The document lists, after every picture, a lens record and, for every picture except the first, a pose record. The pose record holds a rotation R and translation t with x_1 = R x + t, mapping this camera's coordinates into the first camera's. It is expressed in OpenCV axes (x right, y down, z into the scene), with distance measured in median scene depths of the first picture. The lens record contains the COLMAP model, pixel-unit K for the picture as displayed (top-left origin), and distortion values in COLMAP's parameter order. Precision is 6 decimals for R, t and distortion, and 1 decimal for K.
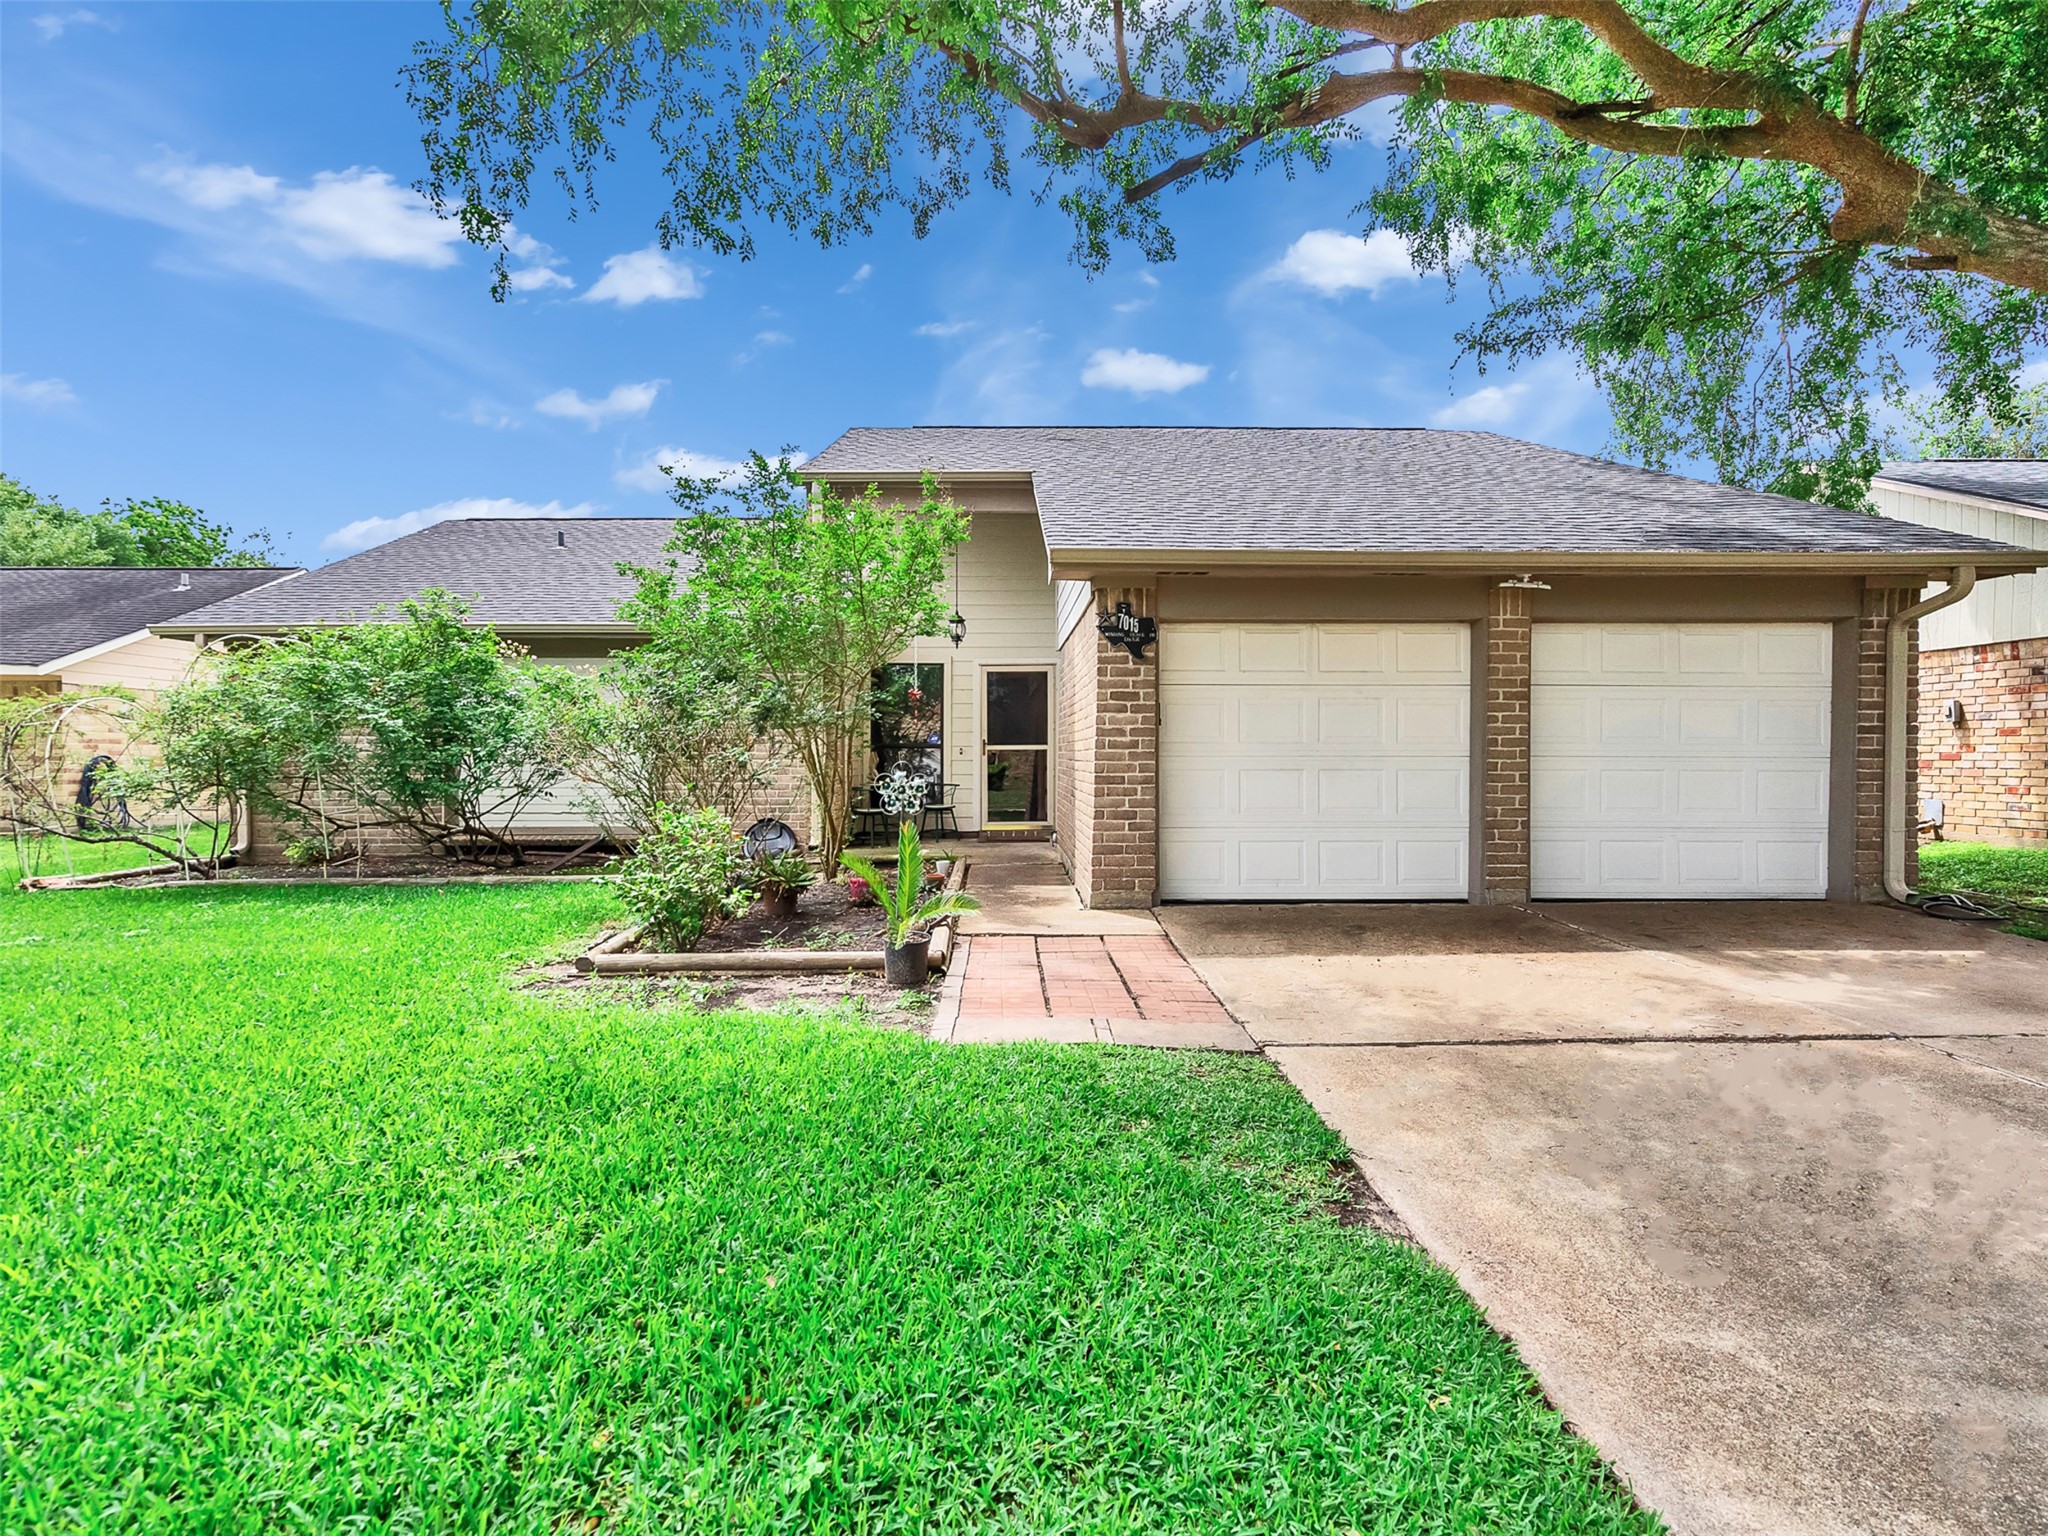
lens RADIAL K [[1069.3, 0, 1023.2], [0, 1069.3, 772.9], [0, 0, 1]] dist [-0.003040, -0.000215]
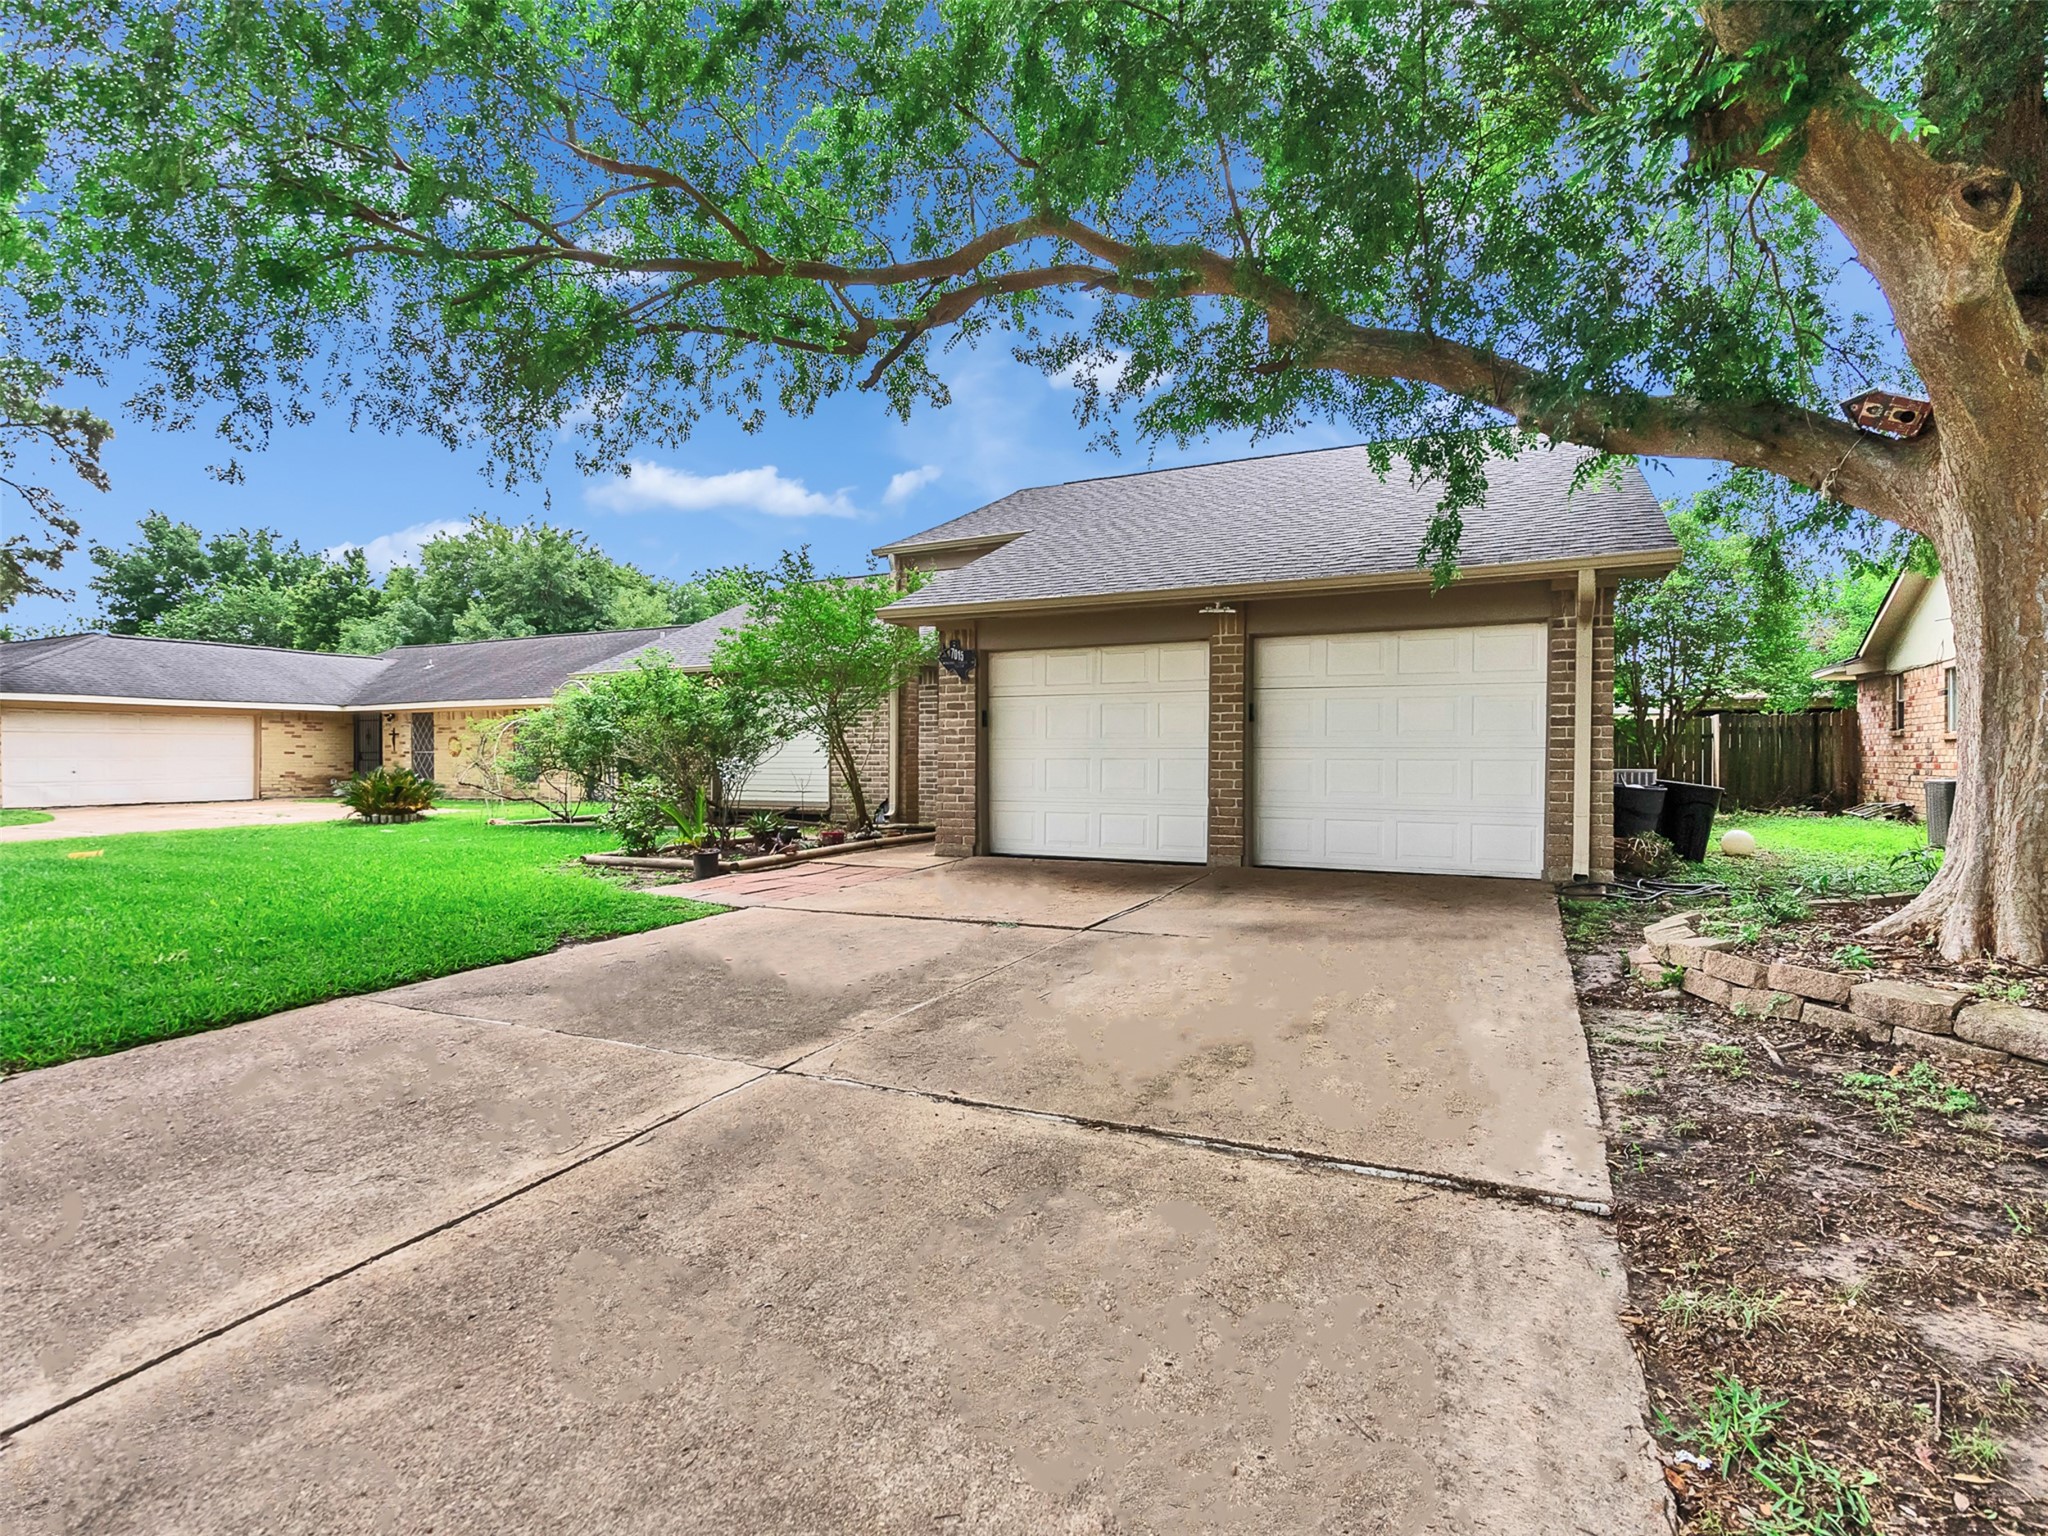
lens RADIAL K [[1069.3, 0, 1023.4], [0, 1069.3, 762.8], [0, 0, 1]] dist [-0.003040, -0.000215]
pose [[0.884859, 0.002432, -0.465852, 0.800177], [-0.007338, 0.999935, -0.008717, 0.014127], [0.465800, 0.011131, 0.884820, -0.200016]]
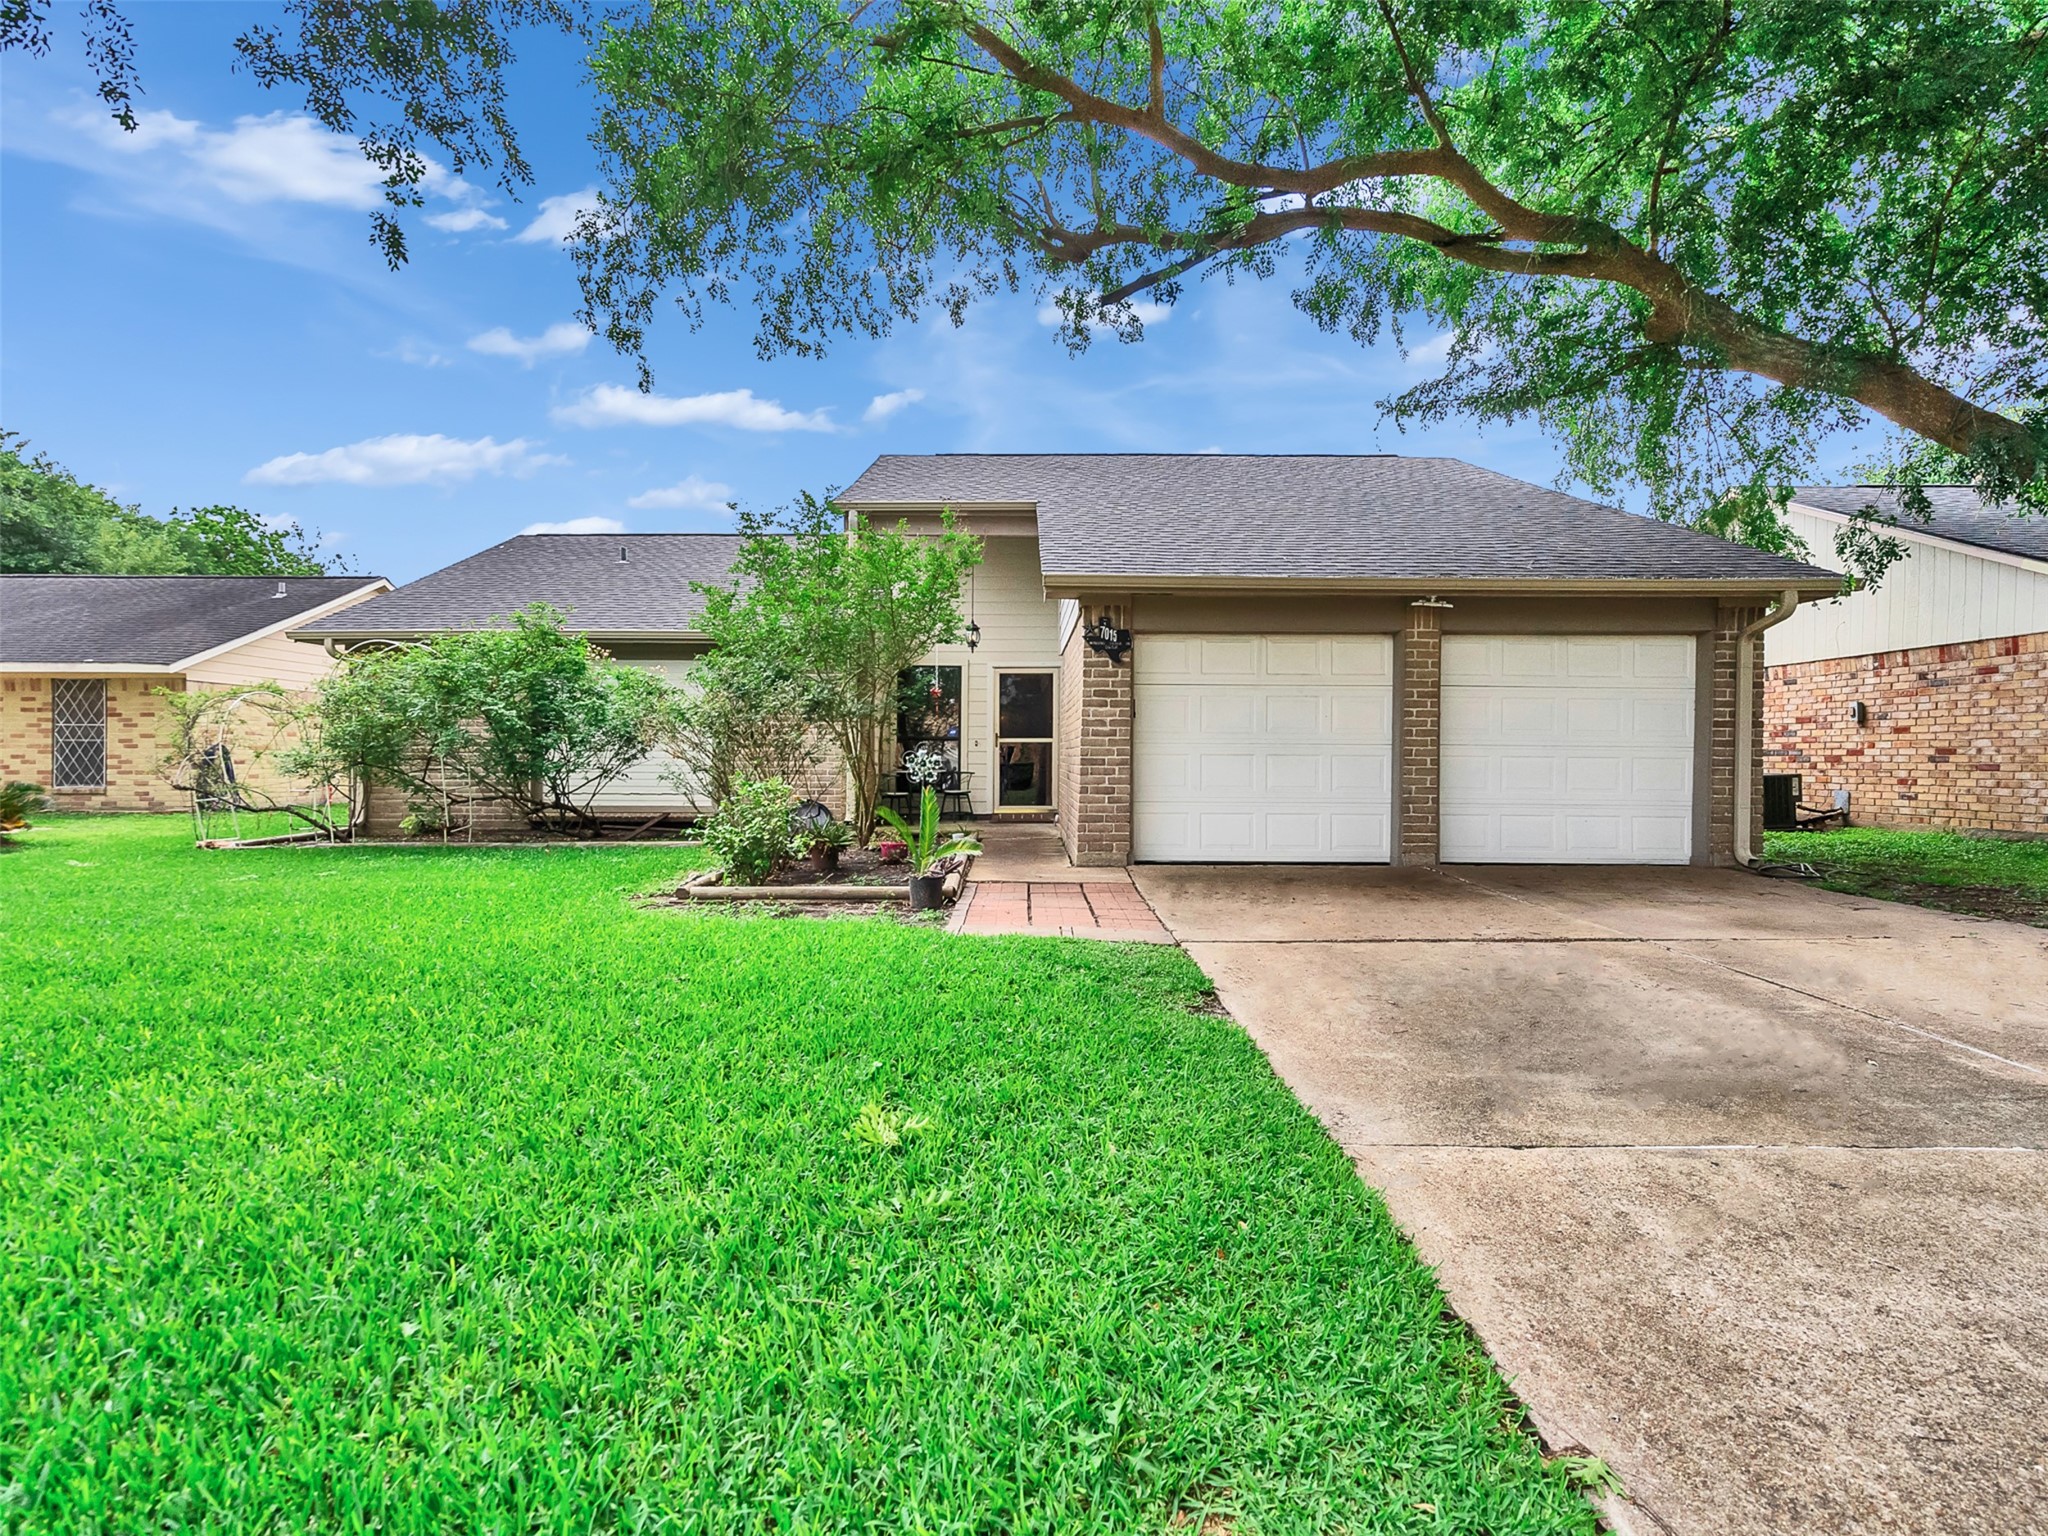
lens RADIAL K [[1069.3, 0, 1025.4], [0, 1069.3, 772.5], [0, 0, 1]] dist [-0.003040, -0.000215]
pose [[0.999798, 0.005812, -0.019247, 0.026199], [-0.005852, 0.999981, -0.002052, 0.021166], [0.019234, 0.002164, 0.999813, -0.220520]]
